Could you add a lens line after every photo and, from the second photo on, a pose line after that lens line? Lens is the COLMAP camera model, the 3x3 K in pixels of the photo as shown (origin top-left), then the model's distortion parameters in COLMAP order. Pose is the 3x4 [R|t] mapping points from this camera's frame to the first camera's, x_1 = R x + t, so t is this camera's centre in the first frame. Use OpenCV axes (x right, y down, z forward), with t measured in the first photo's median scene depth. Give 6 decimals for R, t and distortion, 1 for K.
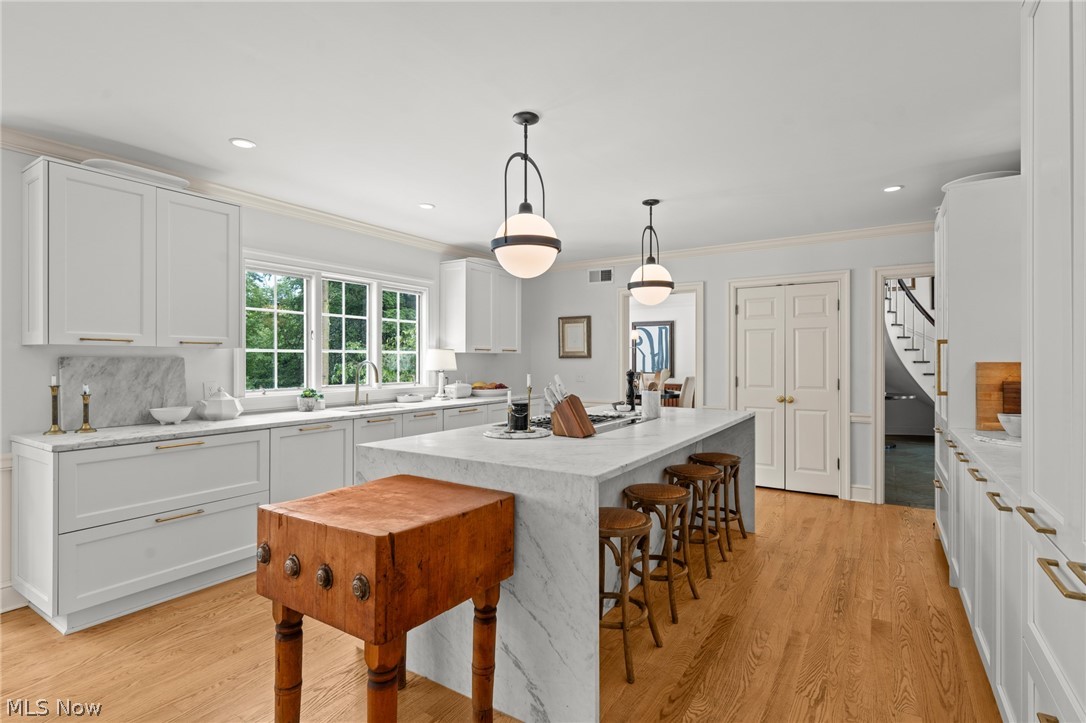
lens RADIAL K [[524.9, 0, 549.5], [0, 524.9, 358.6], [0, 0, 1]] dist [-0.001874, -0.000419]
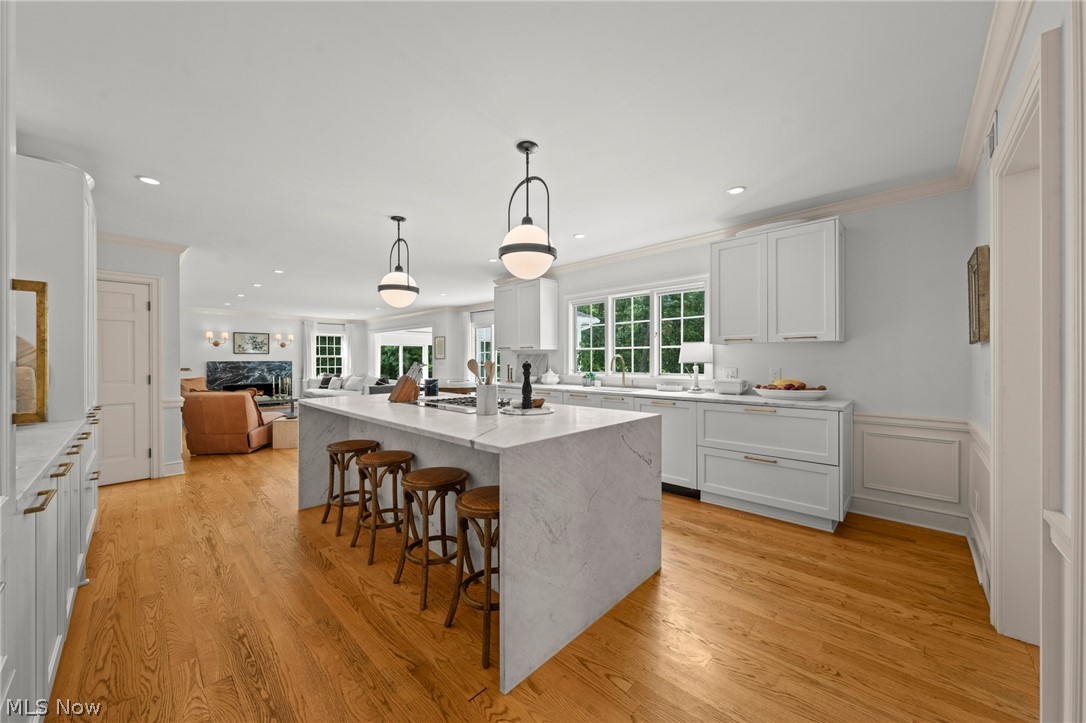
lens RADIAL K [[394.2, 0, 544.6], [0, 394.2, 357.7], [0, 0, 1]] dist [0.002228, 0.000302]
pose [[-0.201633, -0.001054, -0.979461, 0.770701], [0.005988, 0.999979, -0.002308, 0.016042], [0.979443, -0.006330, -0.201622, 1.149151]]
